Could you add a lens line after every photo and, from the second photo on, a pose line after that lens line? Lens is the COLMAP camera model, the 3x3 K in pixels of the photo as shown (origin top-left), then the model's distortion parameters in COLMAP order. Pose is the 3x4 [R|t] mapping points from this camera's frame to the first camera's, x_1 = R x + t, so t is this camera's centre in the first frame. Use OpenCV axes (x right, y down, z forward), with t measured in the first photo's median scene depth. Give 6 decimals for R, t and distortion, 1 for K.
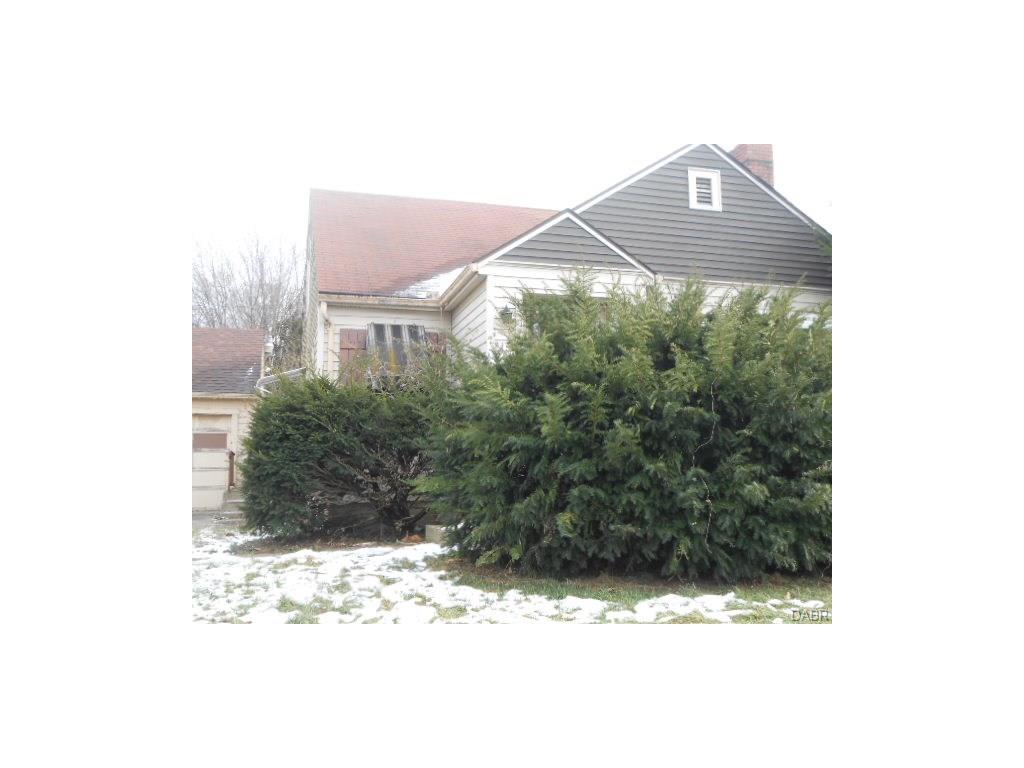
lens RADIAL K [[800.5, 0, 512.0], [0, 800.5, 384.0], [0, 0, 1]] dist [-0.005464, -0.001125]
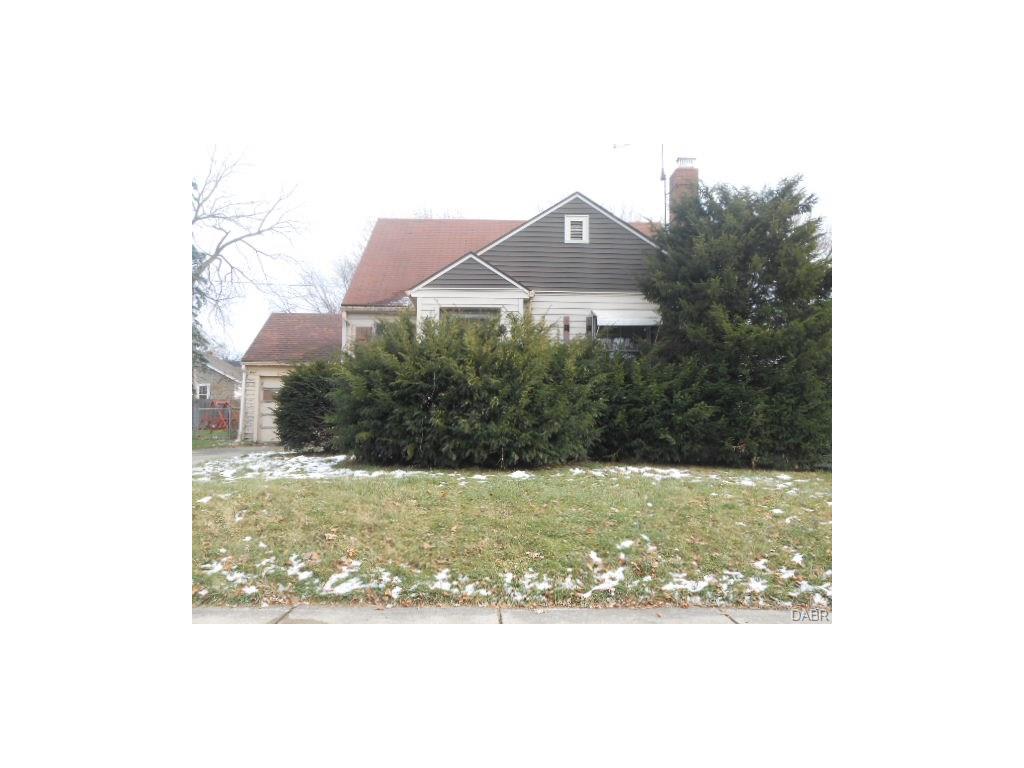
lens RADIAL K [[800.5, 0, 512.0], [0, 800.5, 384.0], [0, 0, 1]] dist [-0.005464, -0.001125]
pose [[0.965380, 0.002417, -0.260835, 0.661346], [0.012147, 0.998456, 0.054211, -0.050061], [0.260563, -0.055503, 0.963860, -0.612769]]
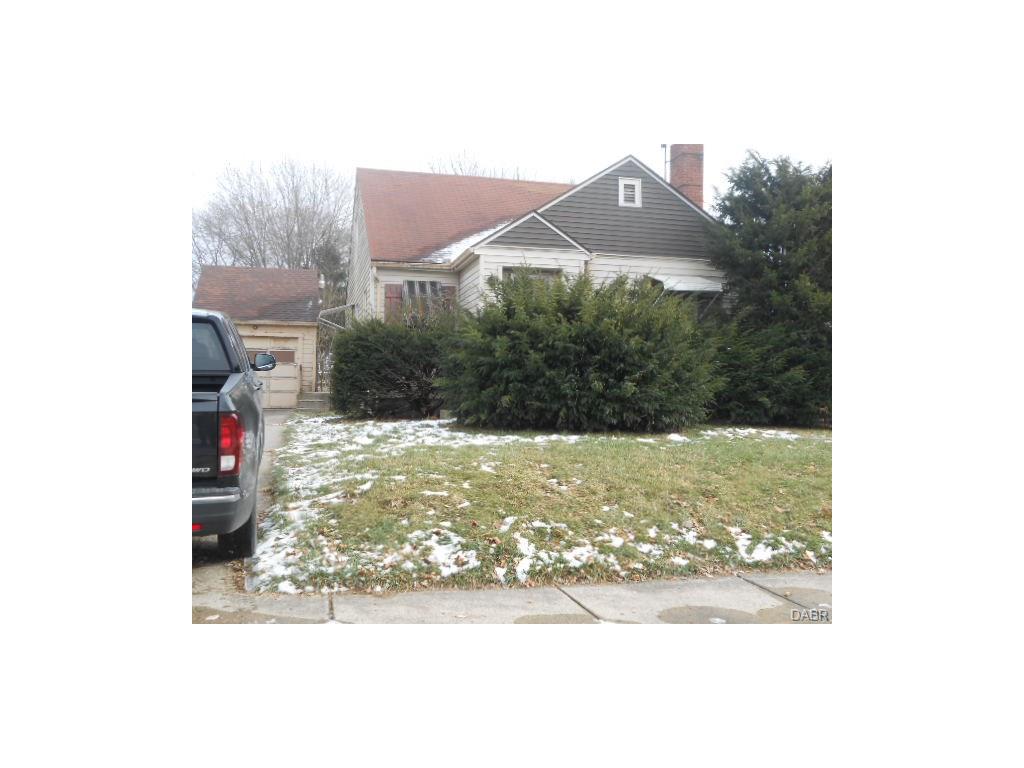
lens RADIAL K [[800.5, 0, 512.0], [0, 800.5, 384.0], [0, 0, 1]] dist [-0.005464, -0.001125]
pose [[0.999484, 0.015590, -0.028073, 0.090240], [-0.012708, 0.994898, 0.100083, -0.046427], [0.029490, -0.099675, 0.994583, -0.664012]]
